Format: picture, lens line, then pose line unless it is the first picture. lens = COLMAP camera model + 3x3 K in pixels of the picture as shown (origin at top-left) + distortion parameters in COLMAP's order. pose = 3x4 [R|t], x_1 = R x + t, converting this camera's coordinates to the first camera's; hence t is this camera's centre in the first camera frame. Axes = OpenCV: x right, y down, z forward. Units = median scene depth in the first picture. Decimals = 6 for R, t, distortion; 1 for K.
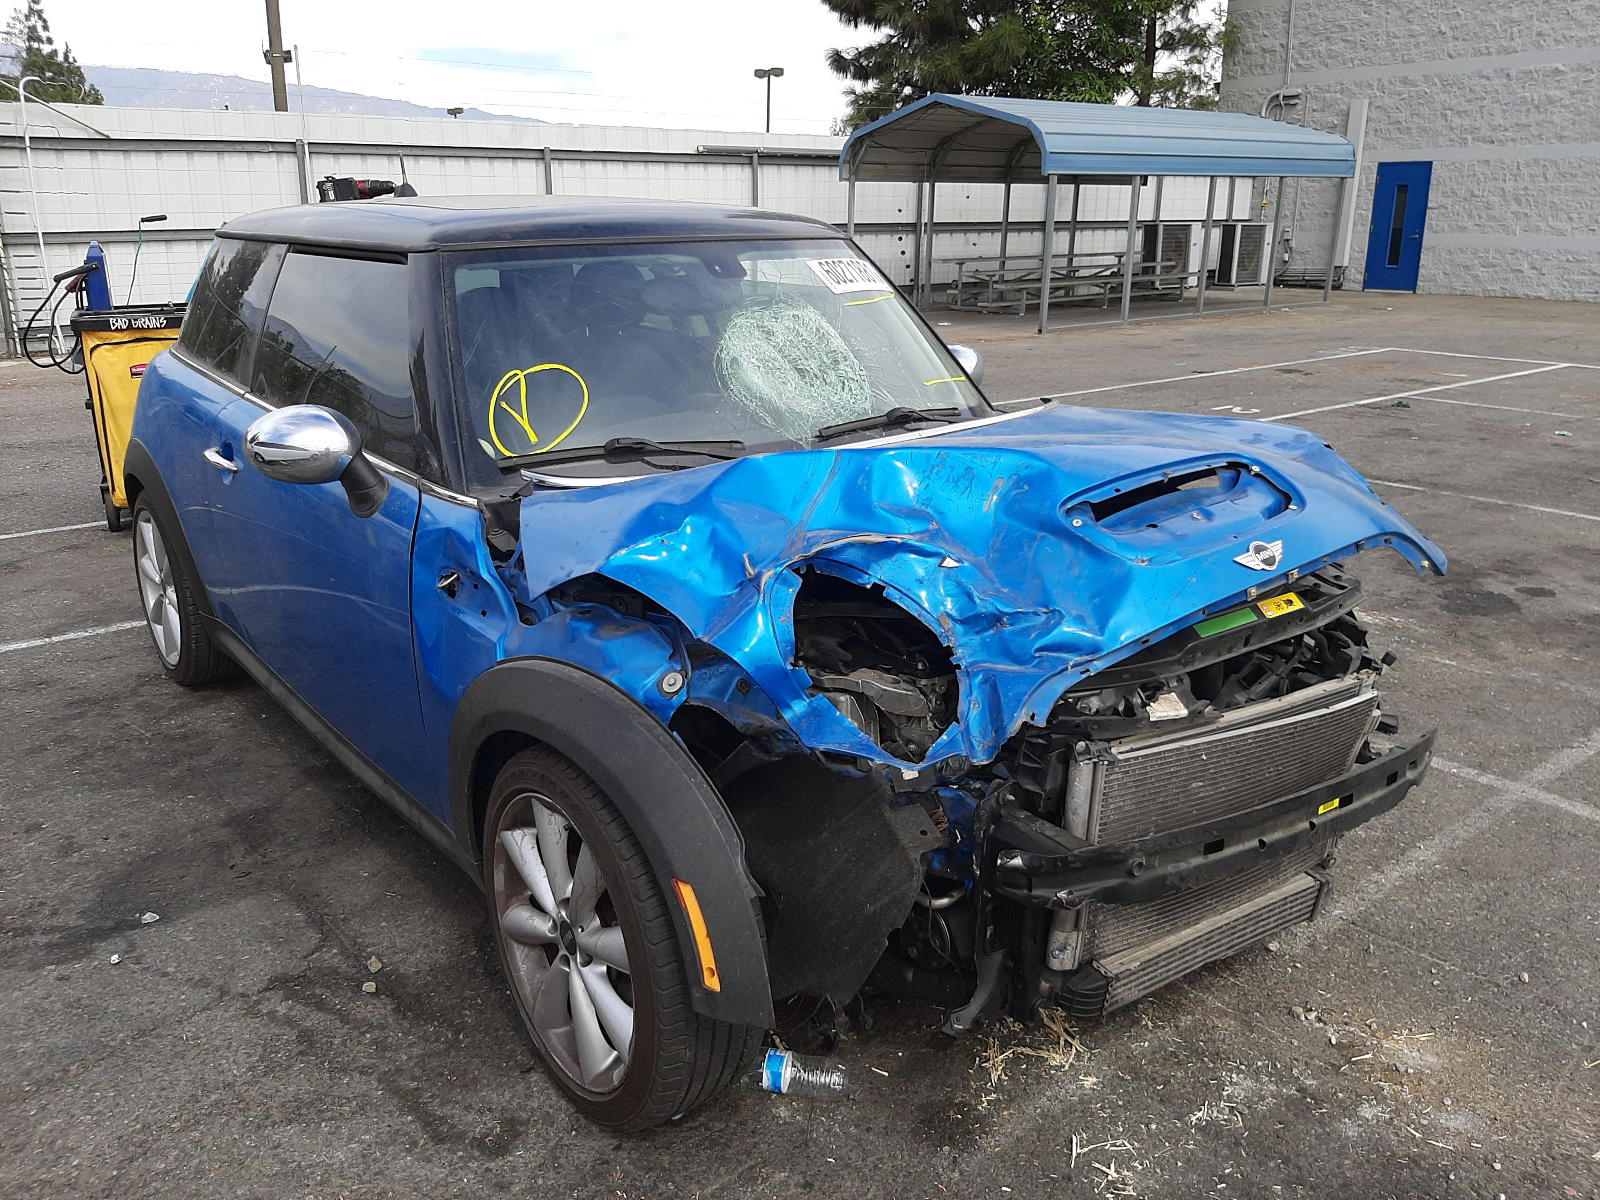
lens RADIAL K [[1258.9, 0, 800.0], [0, 1258.9, 600.0], [0, 0, 1]] dist [-0.022002, -0.000597]
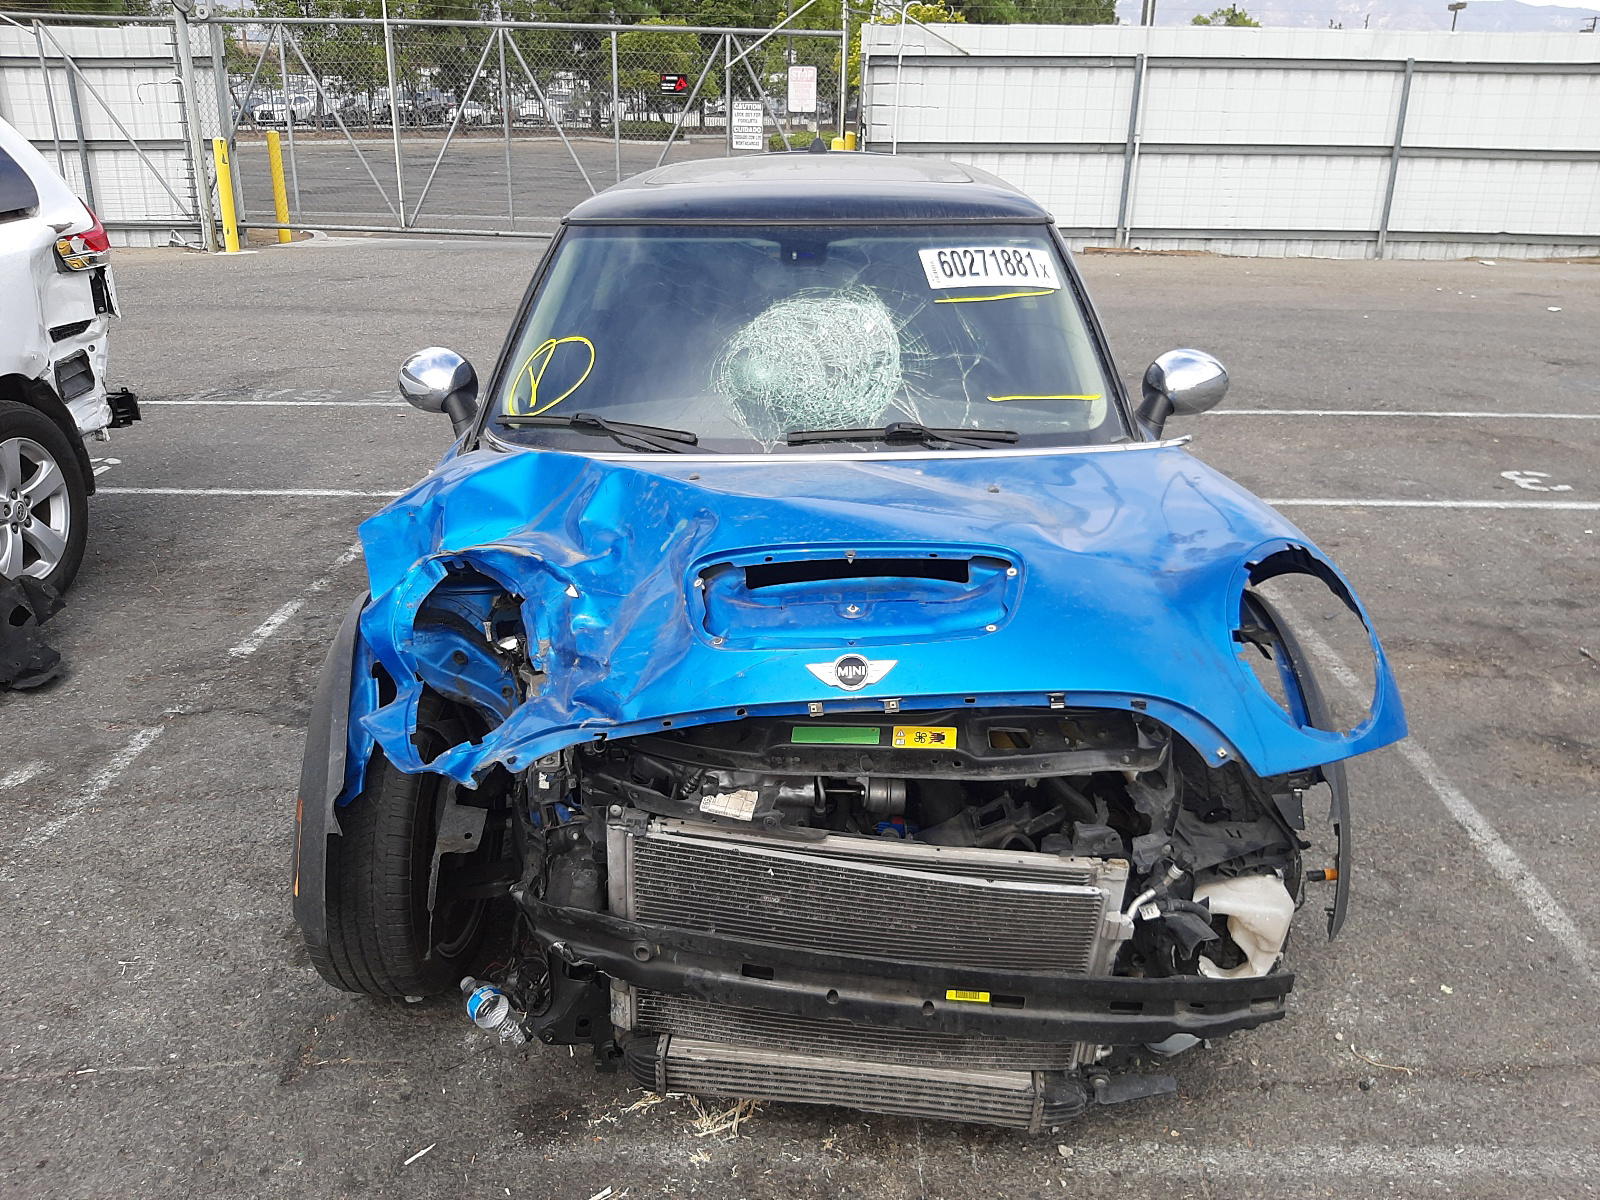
lens RADIAL K [[1288.1, 0, 800.0], [0, 1288.1, 600.0], [0, 0, 1]] dist [-0.064141, 0.067933]
pose [[0.761375, 0.235363, -0.604079, 0.789628], [-0.195940, 0.971738, 0.131652, -0.173967], [0.617993, 0.018126, 0.785975, 0.282182]]
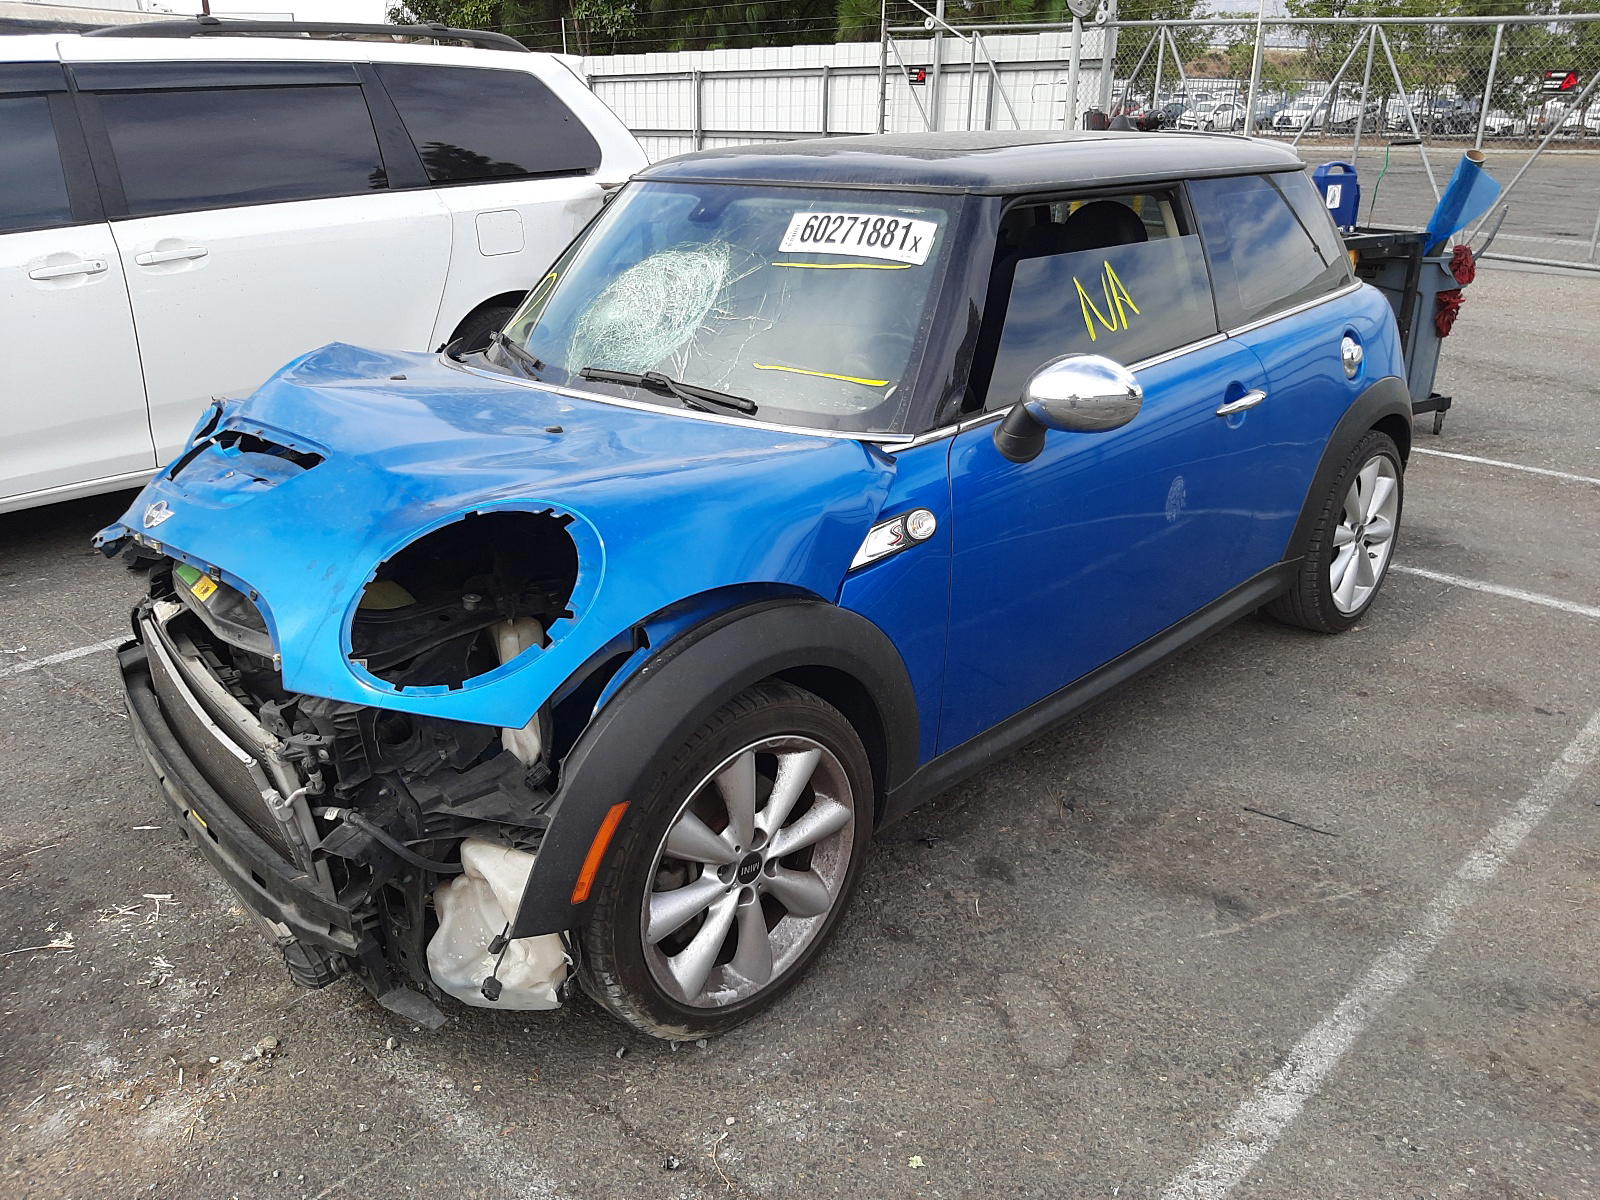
lens RADIAL K [[1258.9, 0, 800.0], [0, 1258.9, 600.0], [0, 0, 1]] dist [-0.022002, -0.000597]
pose [[0.115570, 0.360439, -0.925596, 1.310469], [-0.299739, 0.901055, 0.313457, -0.419068], [0.946995, 0.241211, 0.212173, 1.211357]]
